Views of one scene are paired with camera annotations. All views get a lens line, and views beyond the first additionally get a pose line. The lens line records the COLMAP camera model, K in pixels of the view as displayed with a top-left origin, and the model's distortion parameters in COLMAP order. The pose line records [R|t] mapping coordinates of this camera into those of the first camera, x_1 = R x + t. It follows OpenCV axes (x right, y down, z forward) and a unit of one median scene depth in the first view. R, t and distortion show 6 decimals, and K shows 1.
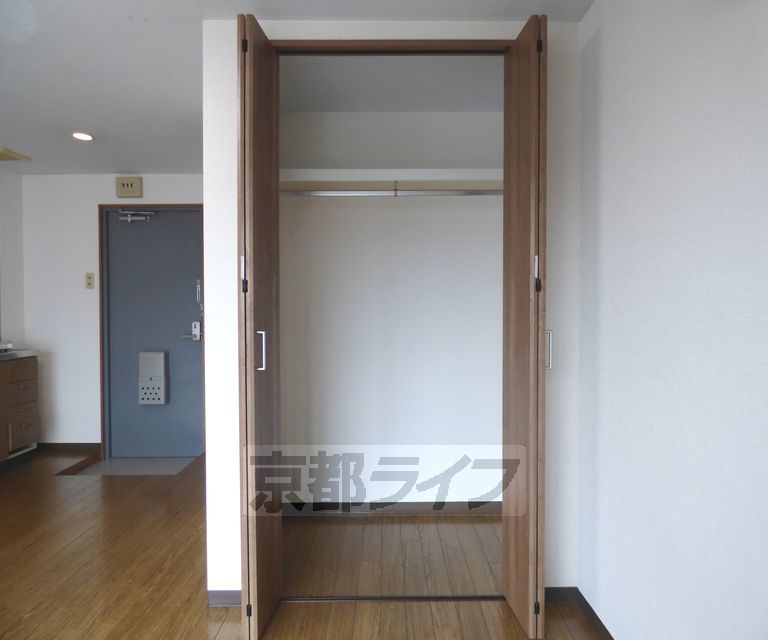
lens RADIAL K [[520.3, 0, 384.0], [0, 520.3, 320.0], [0, 0, 1]] dist [-0.004308, 0.001786]
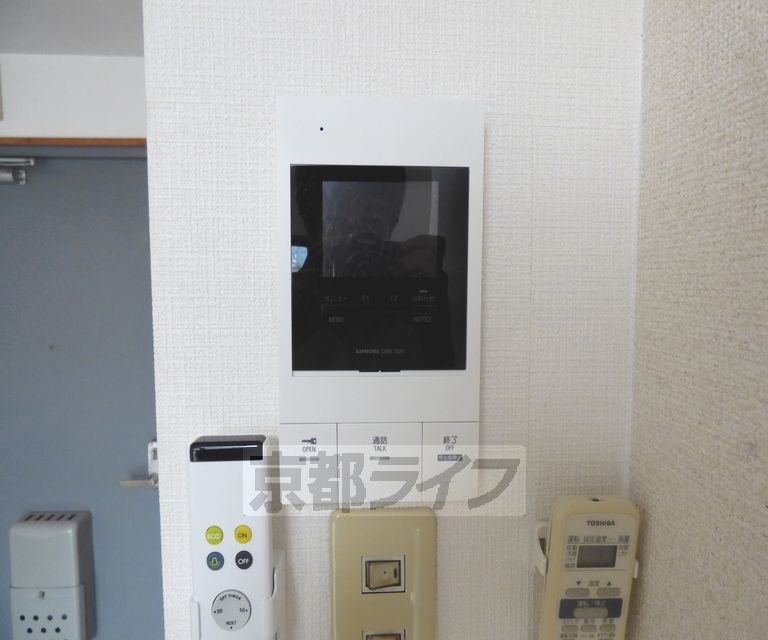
lens RADIAL K [[520.3, 0, 384.0], [0, 520.3, 320.0], [0, 0, 1]] dist [-0.004308, 0.001786]
pose [[0.999209, -0.001615, 0.039745, -0.242487], [-0.000652, 0.998376, 0.056963, -0.133484], [-0.039772, -0.056944, 0.997585, 0.716207]]
